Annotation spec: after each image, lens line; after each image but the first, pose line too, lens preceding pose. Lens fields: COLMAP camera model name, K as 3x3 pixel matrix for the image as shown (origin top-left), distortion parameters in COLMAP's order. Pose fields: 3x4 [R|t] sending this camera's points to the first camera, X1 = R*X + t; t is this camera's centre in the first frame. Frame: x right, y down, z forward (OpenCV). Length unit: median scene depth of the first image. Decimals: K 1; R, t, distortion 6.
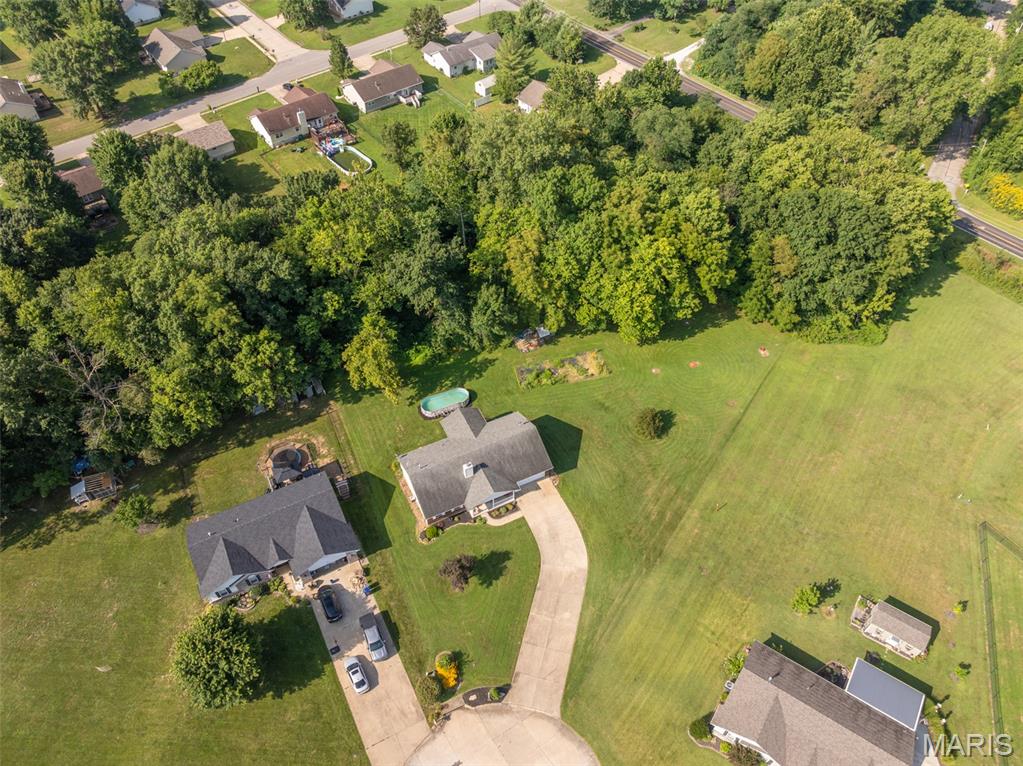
lens RADIAL K [[719.1, 0, 516.7], [0, 719.1, 376.0], [0, 0, 1]] dist [-0.036801, 0.001312]
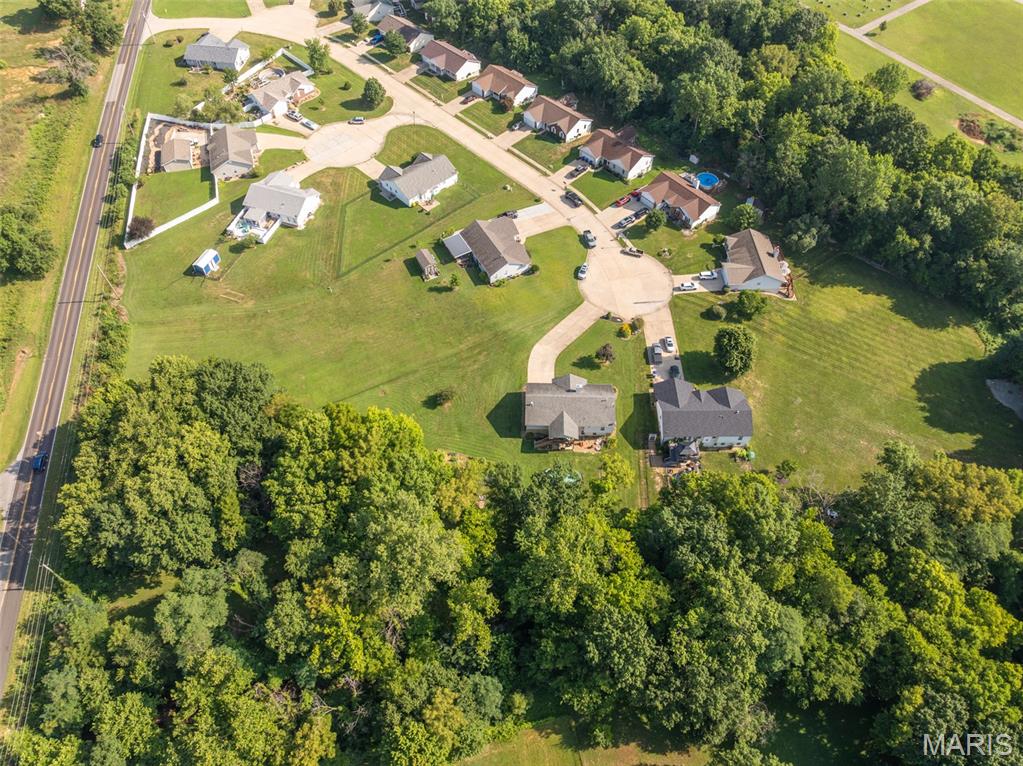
lens RADIAL K [[719.1, 0, 516.7], [0, 719.1, 376.0], [0, 0, 1]] dist [-0.036801, 0.001312]
pose [[-0.887258, -0.362913, 0.284725, -0.395513], [0.341725, -0.102535, 0.934190, -1.425749], [-0.309835, 0.926165, 0.214992, 0.684174]]
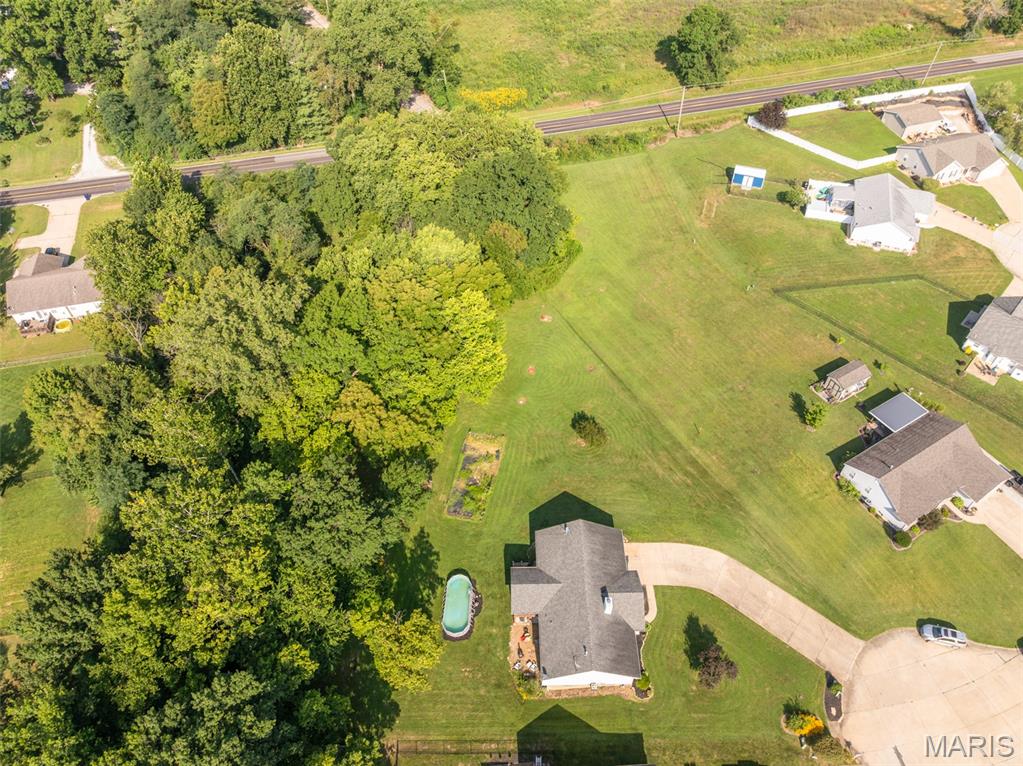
lens RADIAL K [[719.1, 0, 516.7], [0, 719.1, 376.0], [0, 0, 1]] dist [-0.036801, 0.001312]
pose [[0.420932, -0.672227, 0.609038, -0.463441], [0.667798, 0.684046, 0.293475, -0.394708], [-0.613891, 0.283181, 0.736849, 0.354622]]
